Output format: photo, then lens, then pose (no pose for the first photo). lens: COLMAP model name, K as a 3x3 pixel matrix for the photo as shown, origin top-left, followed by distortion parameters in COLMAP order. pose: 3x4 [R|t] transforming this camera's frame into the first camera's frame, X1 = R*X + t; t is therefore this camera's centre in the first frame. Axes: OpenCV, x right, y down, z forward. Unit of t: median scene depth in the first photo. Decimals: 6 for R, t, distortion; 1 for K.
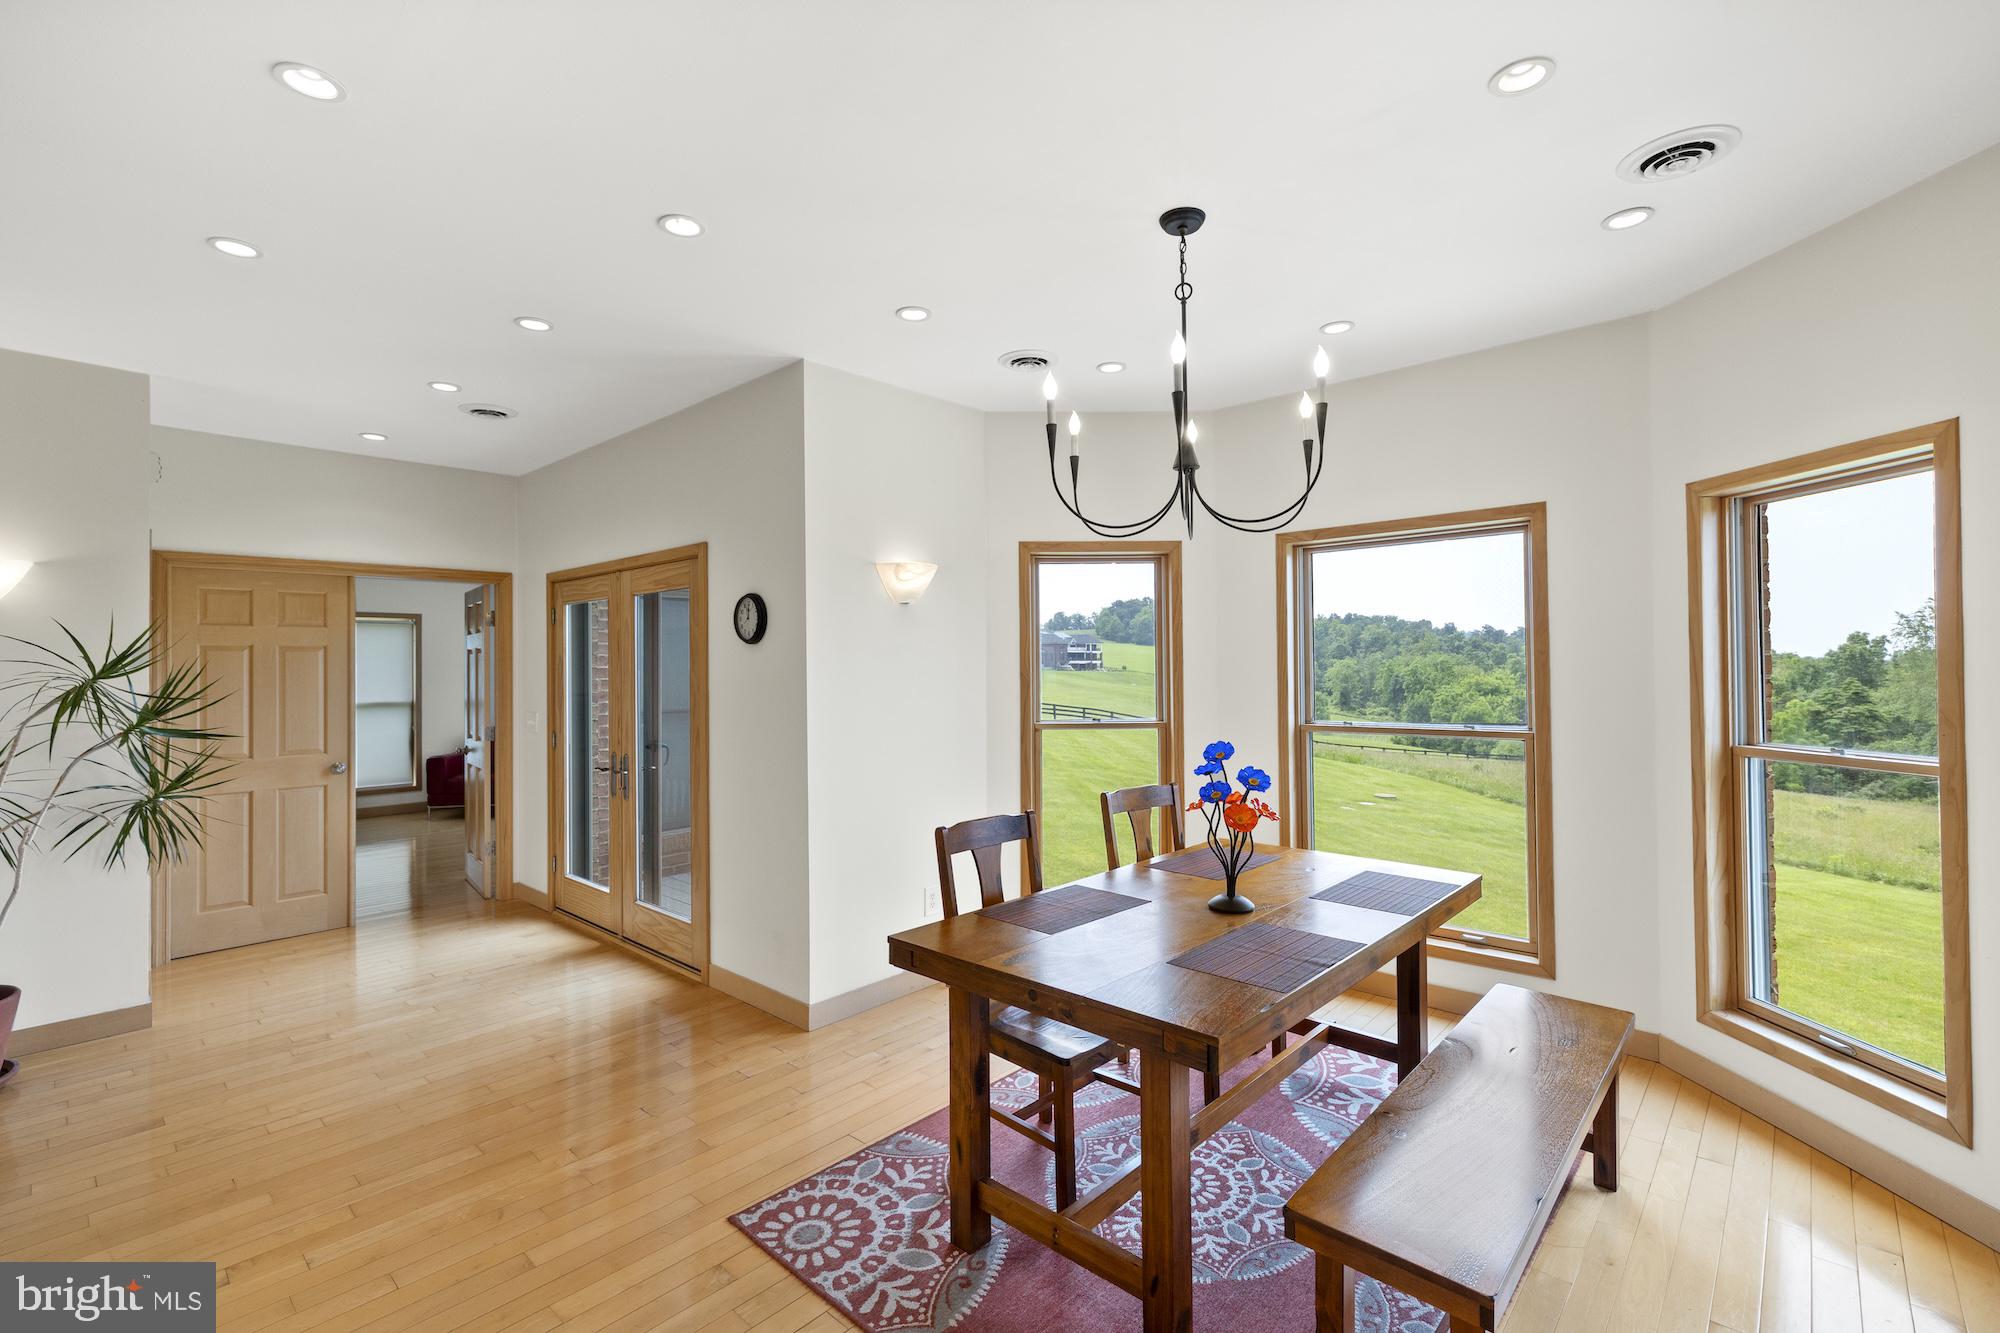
lens RADIAL K [[852.6, 0, 1015.5], [0, 852.6, 657.7], [0, 0, 1]] dist [0.000744, -0.000016]
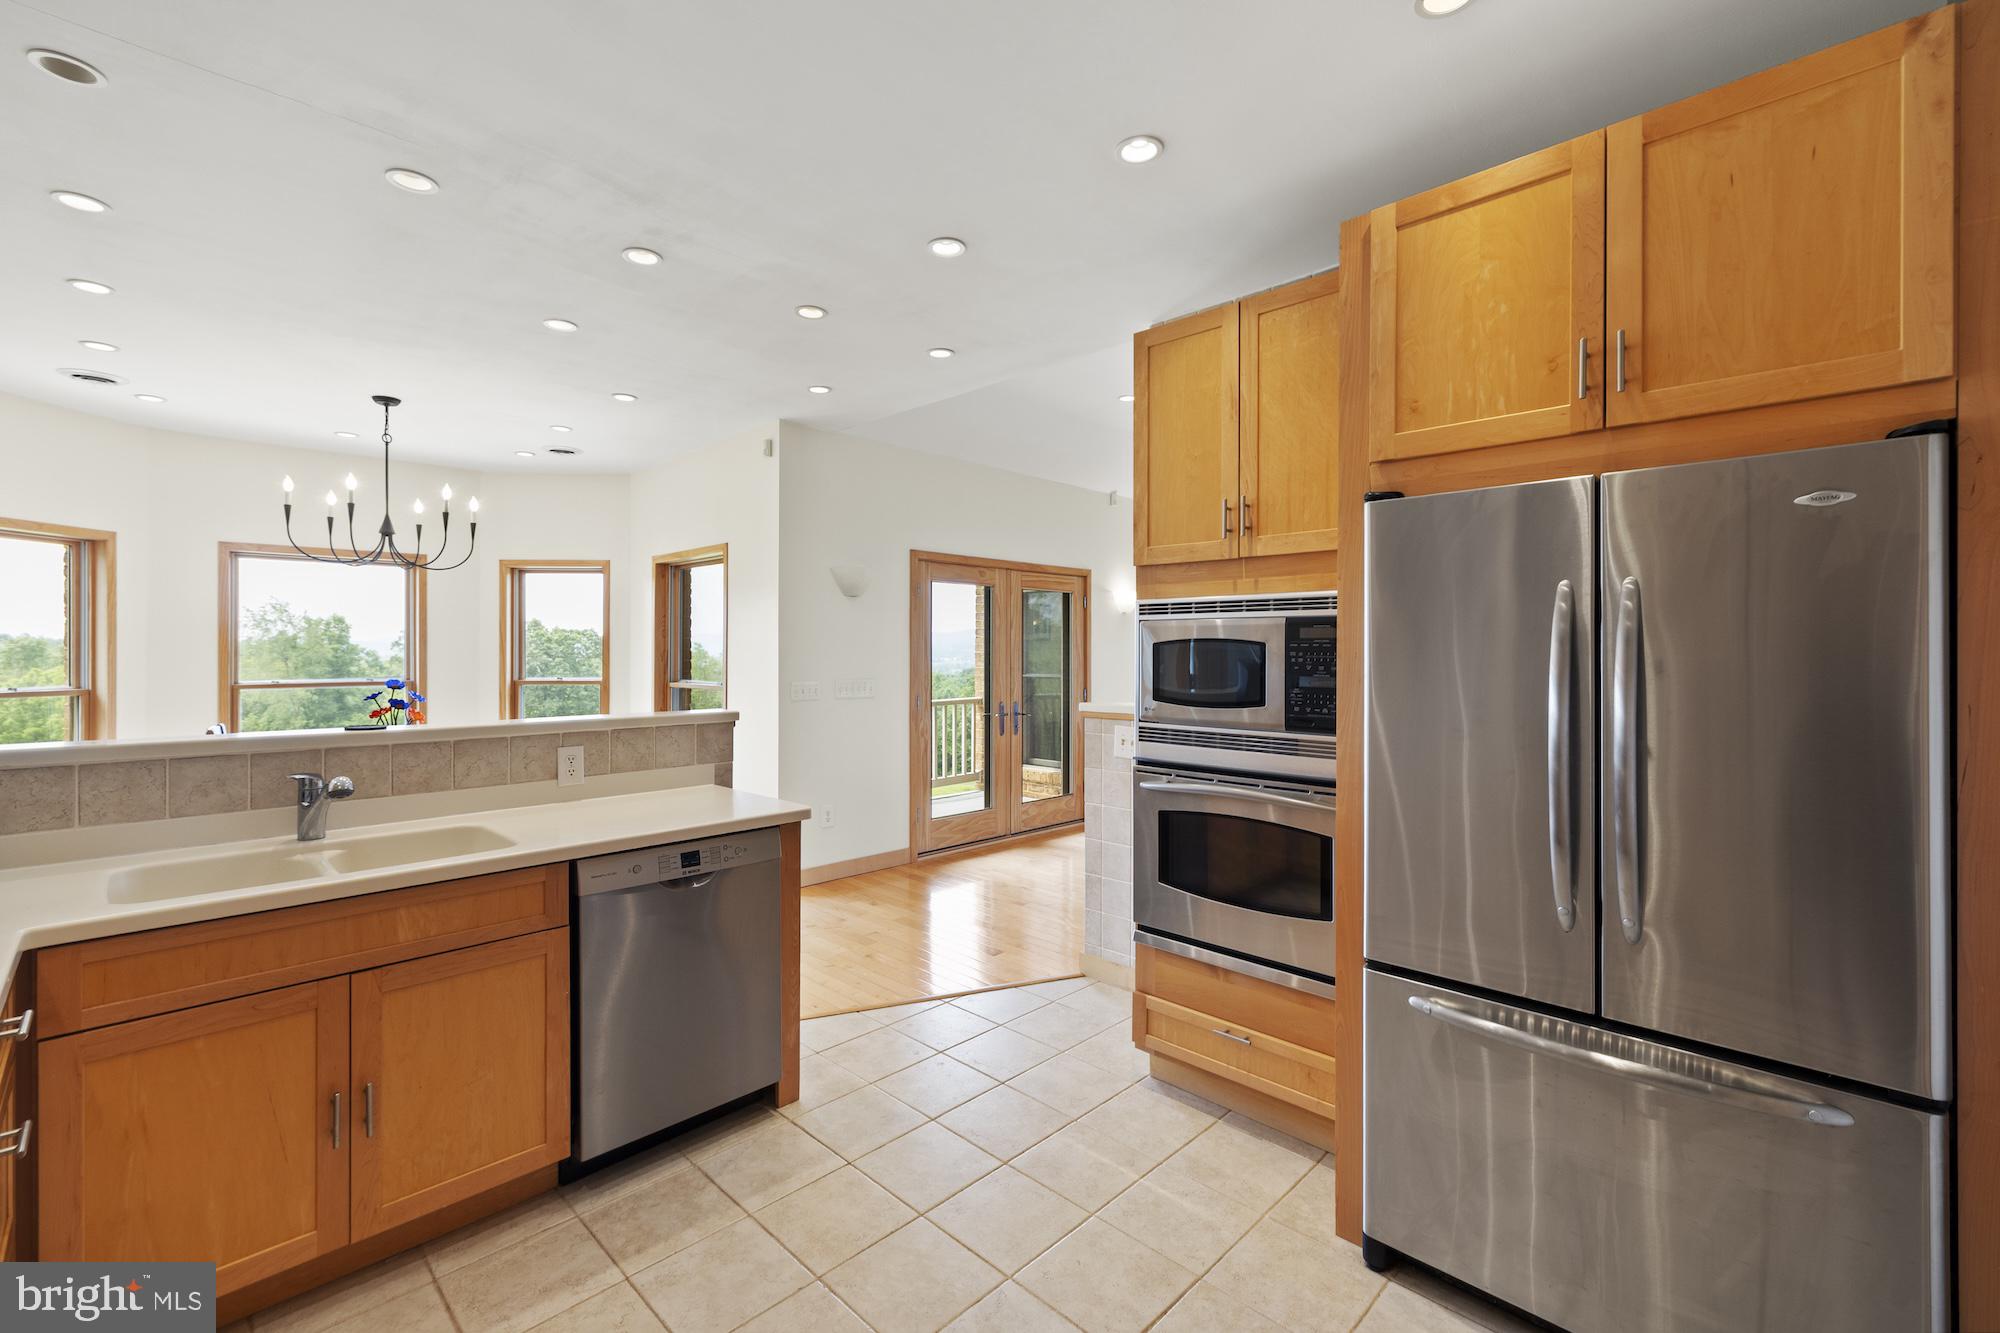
lens RADIAL K [[852.6, 0, 996.1], [0, 852.6, 658.1], [0, 0, 1]] dist [0.000744, -0.000016]
pose [[0.055469, -0.000405, 0.998460, -1.219770], [-0.012321, 0.999924, 0.001090, 0.025520], [-0.998384, -0.012362, 0.055459, -0.339578]]
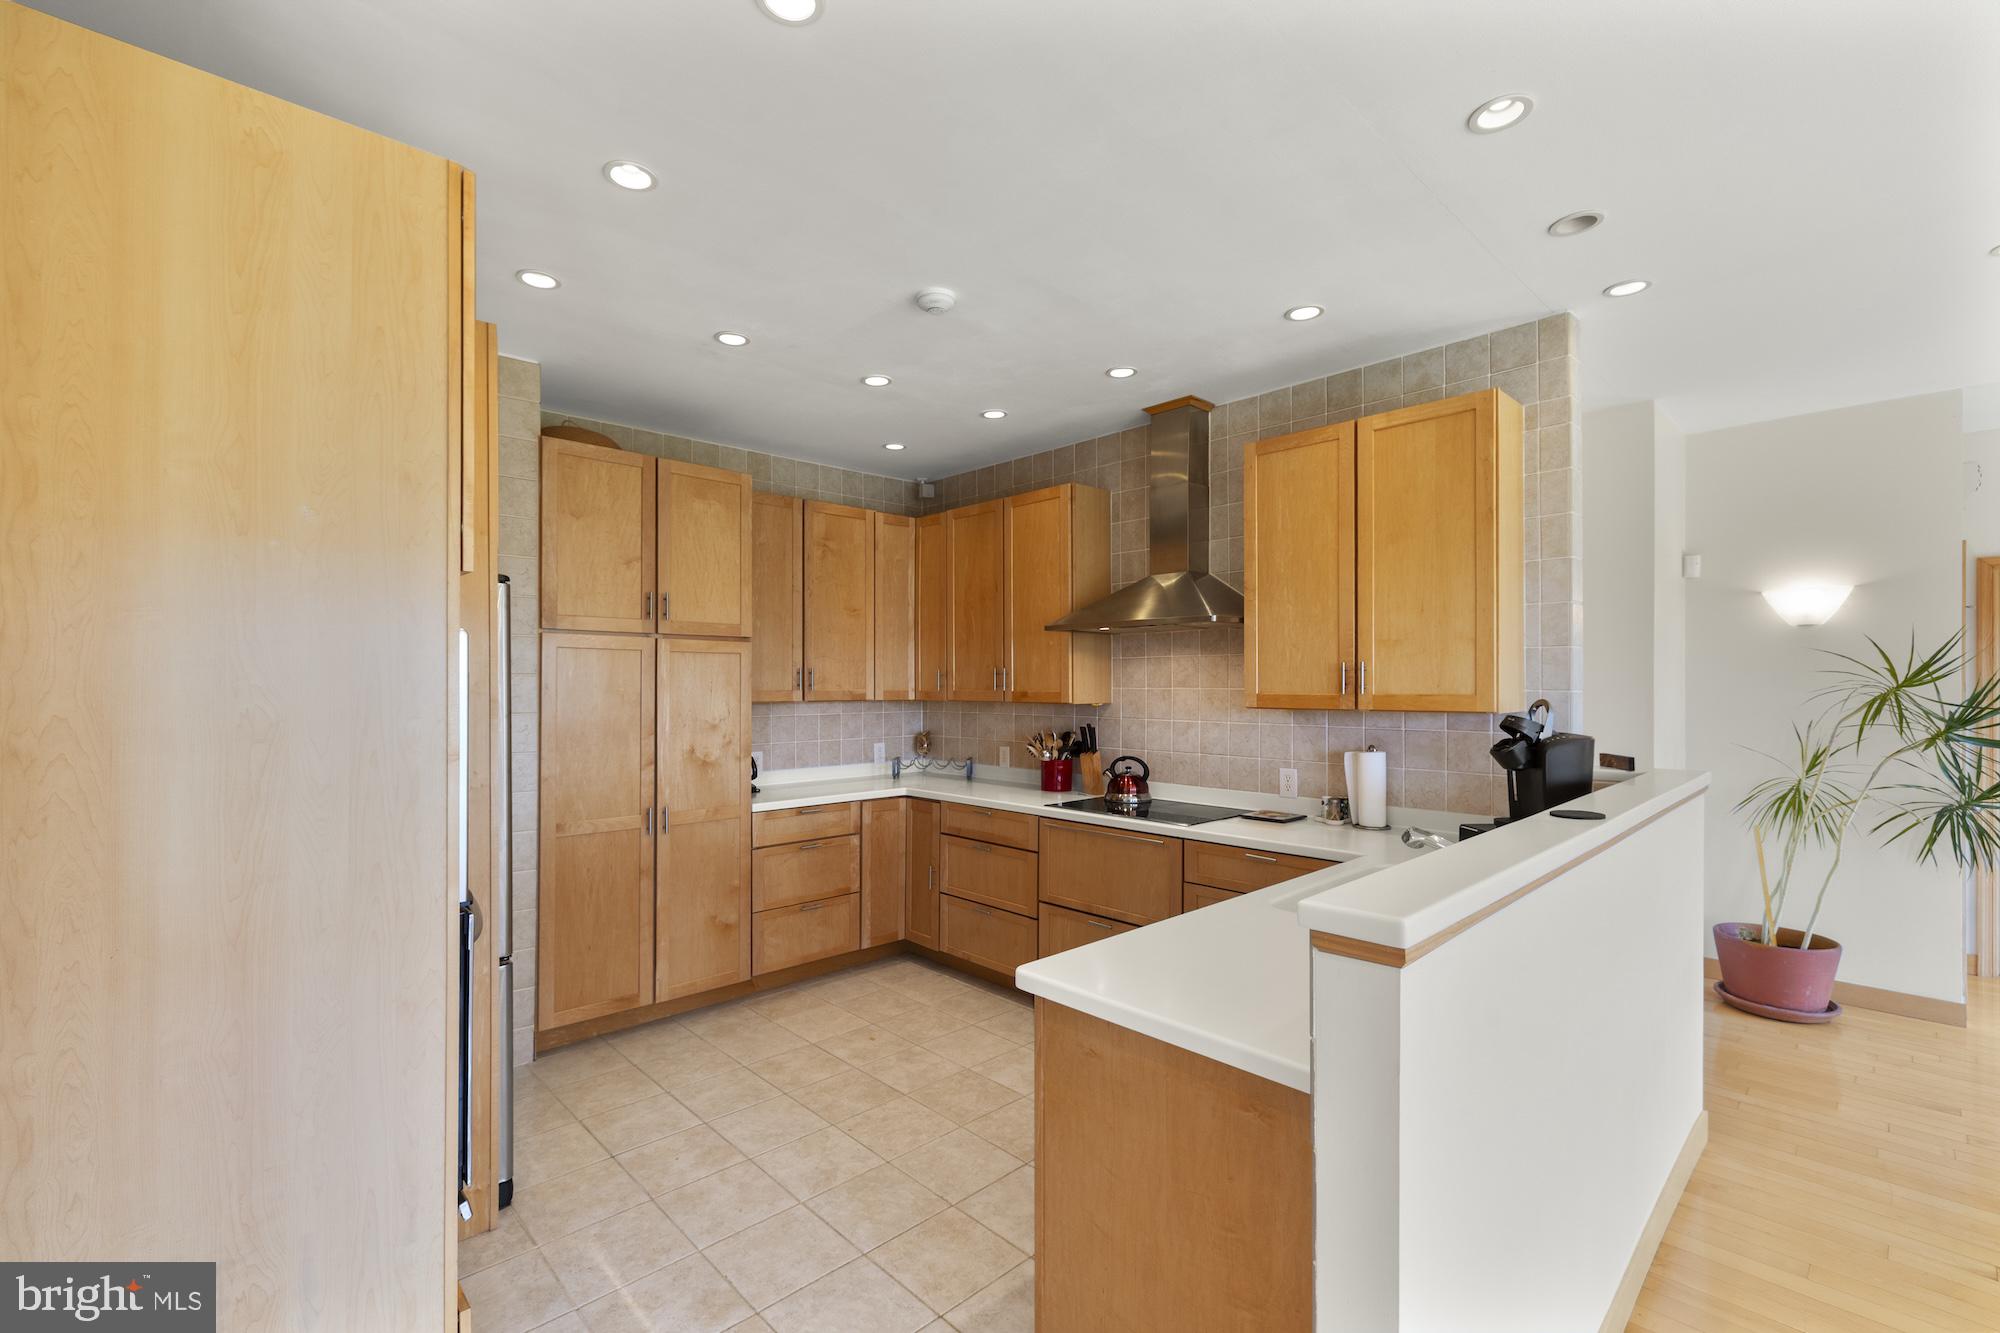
lens RADIAL K [[852.6, 0, 1002.0], [0, 852.6, 683.9], [0, 0, 1]] dist [0.000744, -0.000016]
pose [[-0.082696, 0.004411, -0.996565, 0.123848], [0.013282, 0.999906, 0.003323, 0.000785], [0.996486, -0.012962, -0.082747, -0.074283]]
